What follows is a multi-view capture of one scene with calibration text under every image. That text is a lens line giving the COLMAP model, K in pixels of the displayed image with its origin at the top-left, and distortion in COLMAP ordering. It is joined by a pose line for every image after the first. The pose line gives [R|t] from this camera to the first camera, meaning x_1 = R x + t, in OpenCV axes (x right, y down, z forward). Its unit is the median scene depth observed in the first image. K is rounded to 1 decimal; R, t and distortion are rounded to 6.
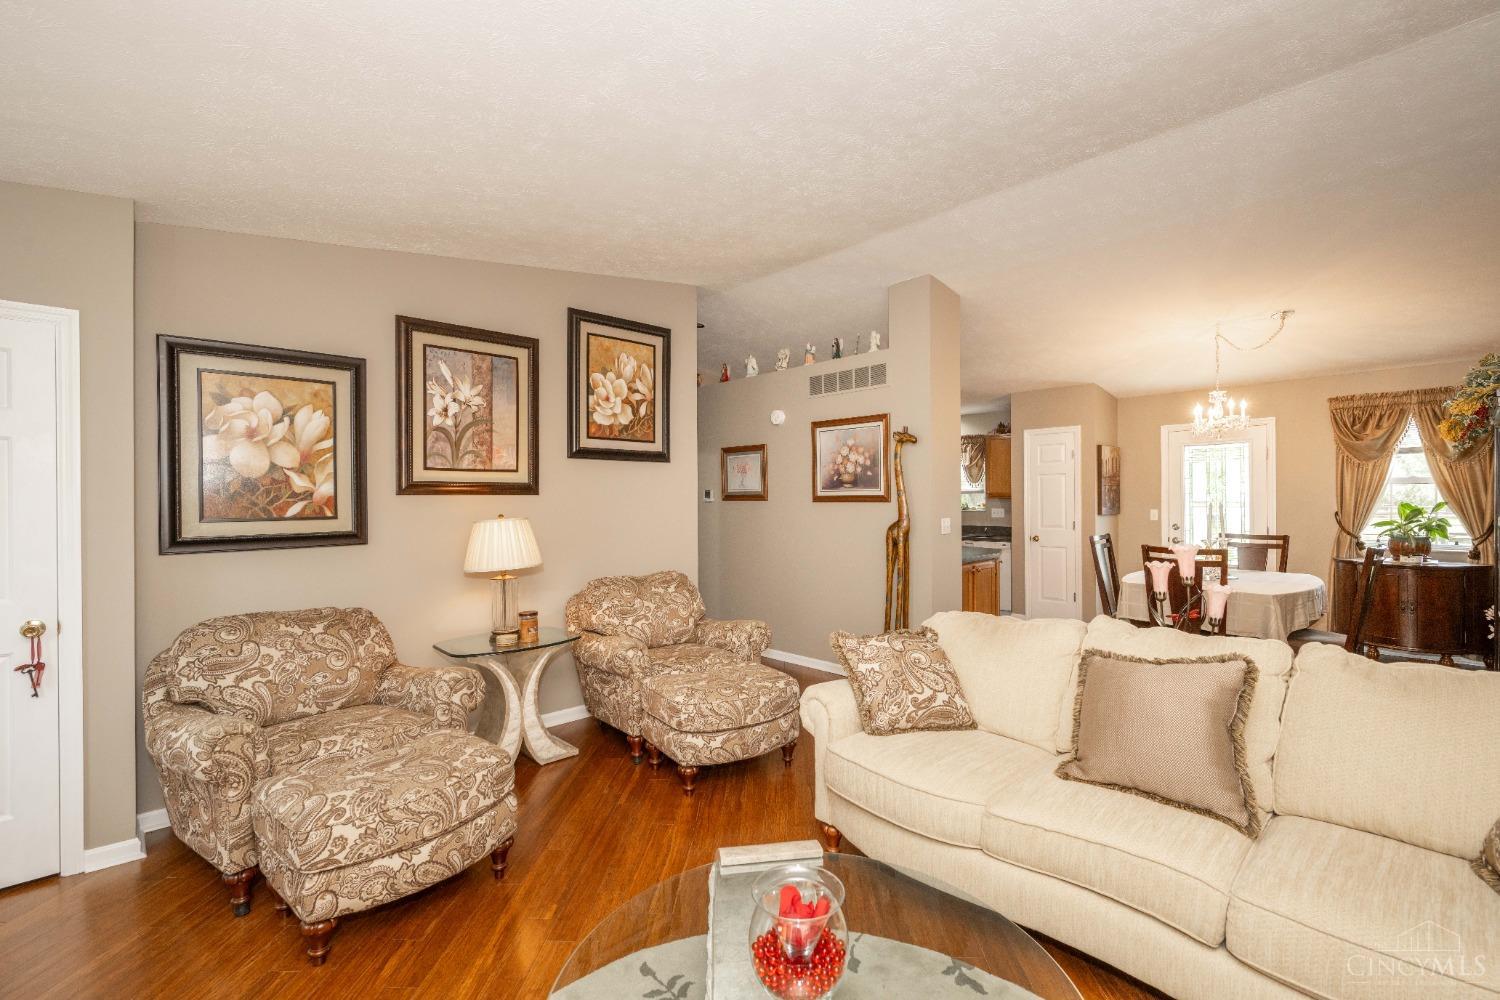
lens RADIAL K [[661.3, 0, 745.7], [0, 661.3, 497.8], [0, 0, 1]] dist [0.001034, -0.000296]
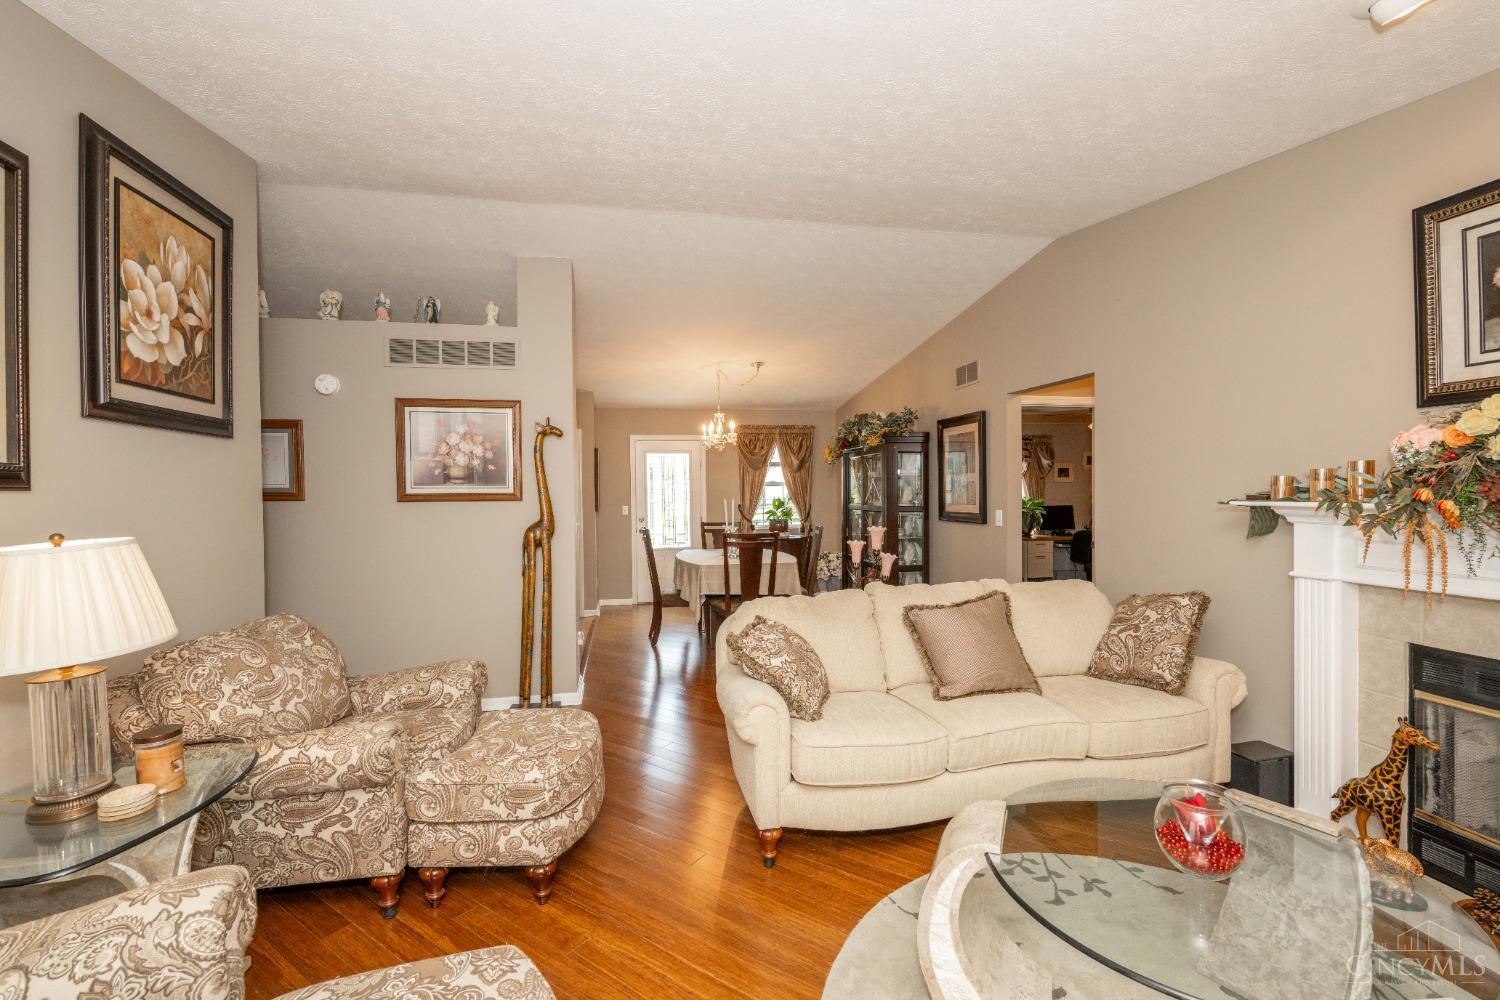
lens RADIAL K [[661.3, 0, 753.0], [0, 661.3, 499.9], [0, 0, 1]] dist [0.001034, -0.000296]
pose [[0.522020, -0.008124, 0.852895, -0.401939], [0.005532, 0.999966, 0.006139, 0.001756], [-0.852916, 0.001513, 0.522047, 0.289996]]
